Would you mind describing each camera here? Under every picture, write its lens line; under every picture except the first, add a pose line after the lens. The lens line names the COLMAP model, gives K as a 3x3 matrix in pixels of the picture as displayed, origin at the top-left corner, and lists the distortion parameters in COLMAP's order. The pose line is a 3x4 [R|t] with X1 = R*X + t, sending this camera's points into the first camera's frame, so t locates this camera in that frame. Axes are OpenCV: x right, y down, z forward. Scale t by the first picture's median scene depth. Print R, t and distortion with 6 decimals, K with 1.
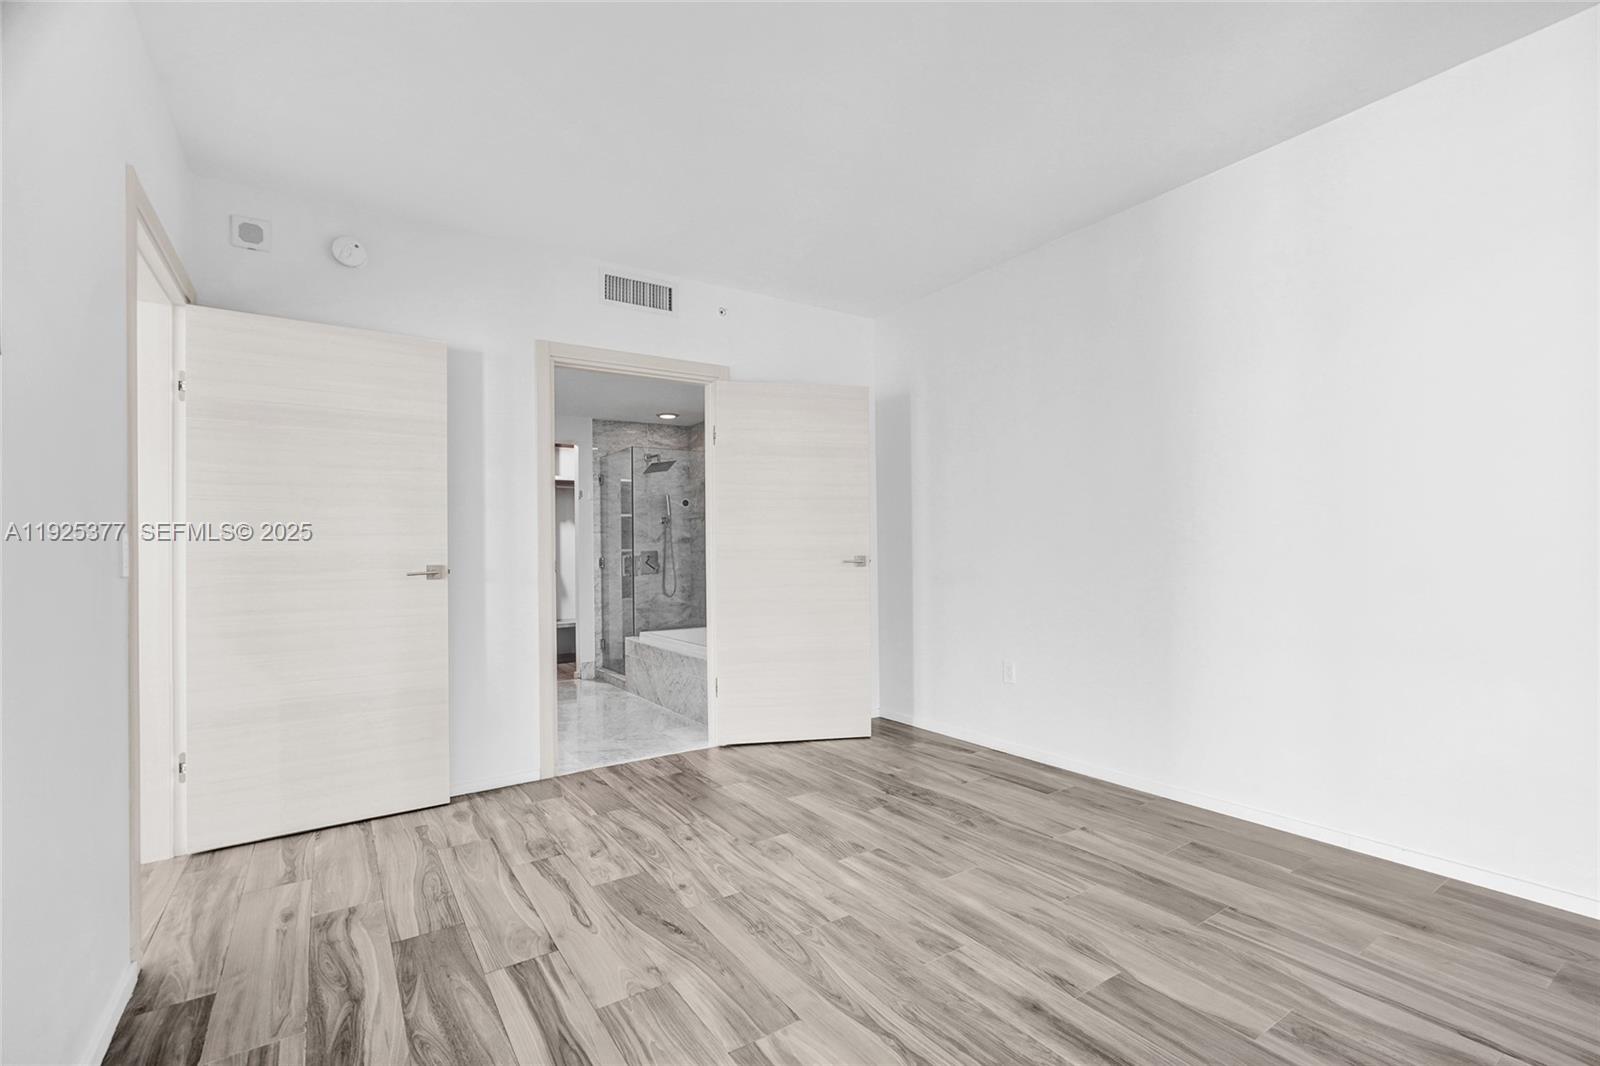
lens RADIAL K [[718.2, 0, 816.7], [0, 718.2, 539.8], [0, 0, 1]] dist [-0.007097, 0.003814]
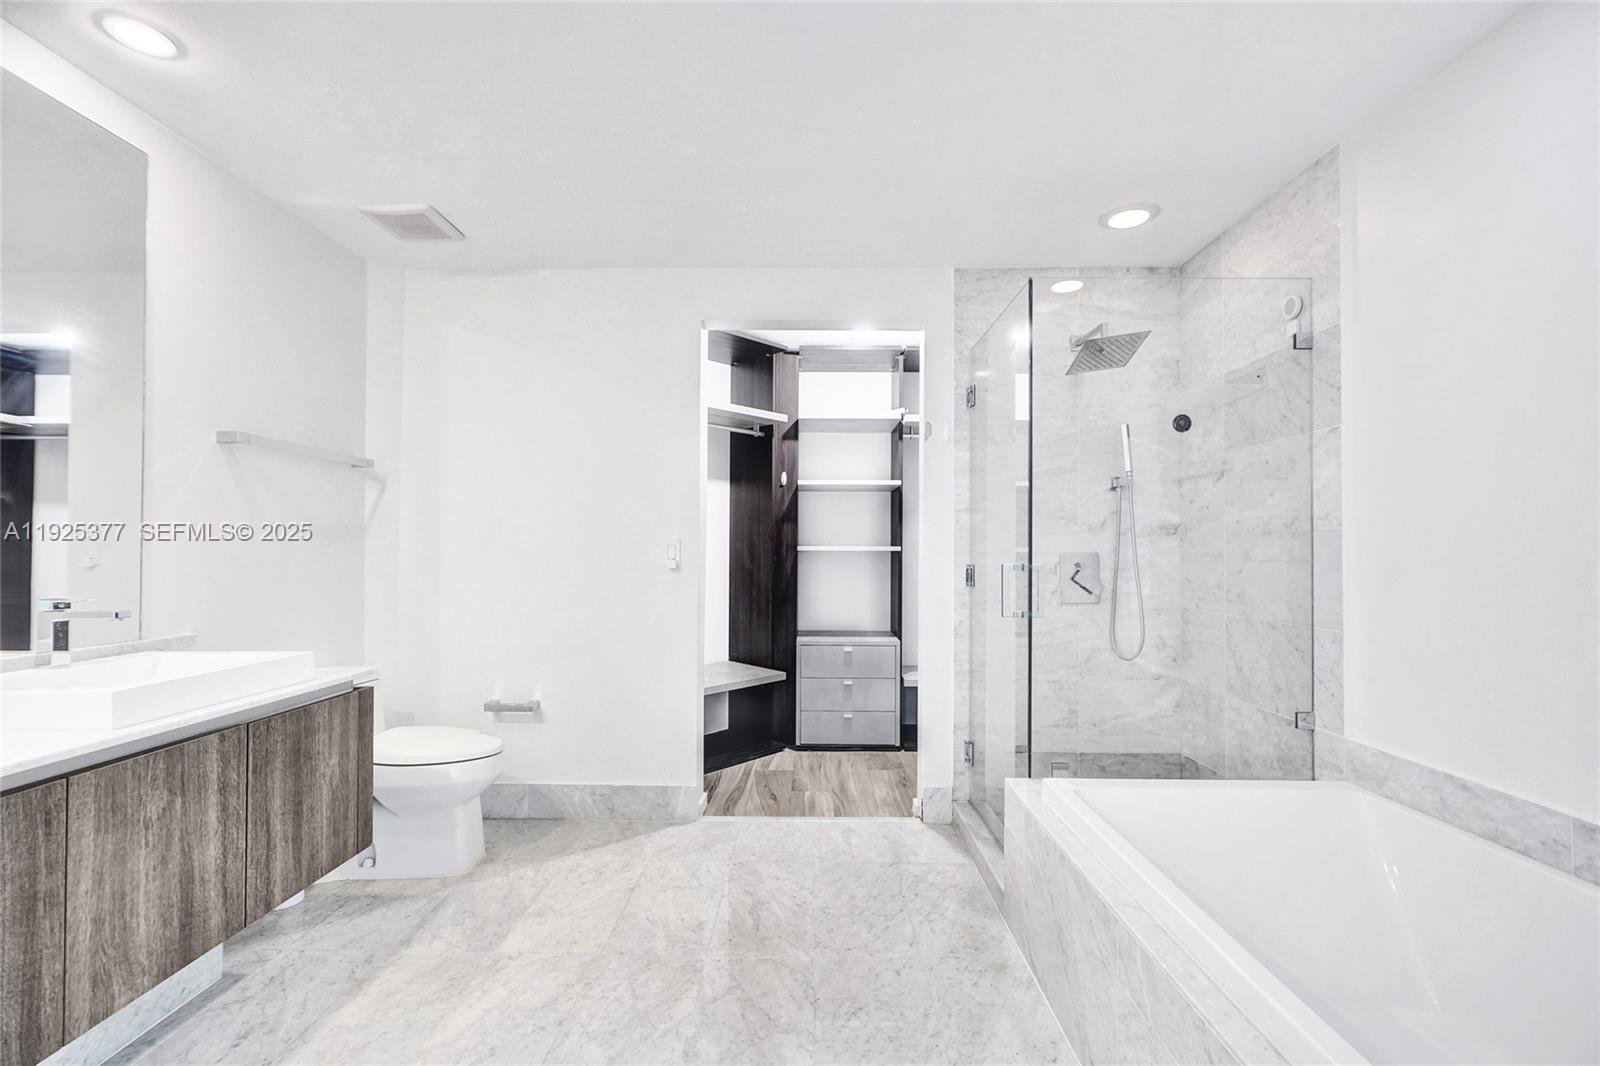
lens RADIAL K [[718.2, 0, 789.9], [0, 718.2, 540.0], [0, 0, 1]] dist [-0.007097, 0.003814]
pose [[0.804390, 0.011050, -0.593998, -0.249836], [-0.007653, 0.999937, 0.008237, 0.012110], [0.594052, -0.002080, 0.804424, 1.178565]]
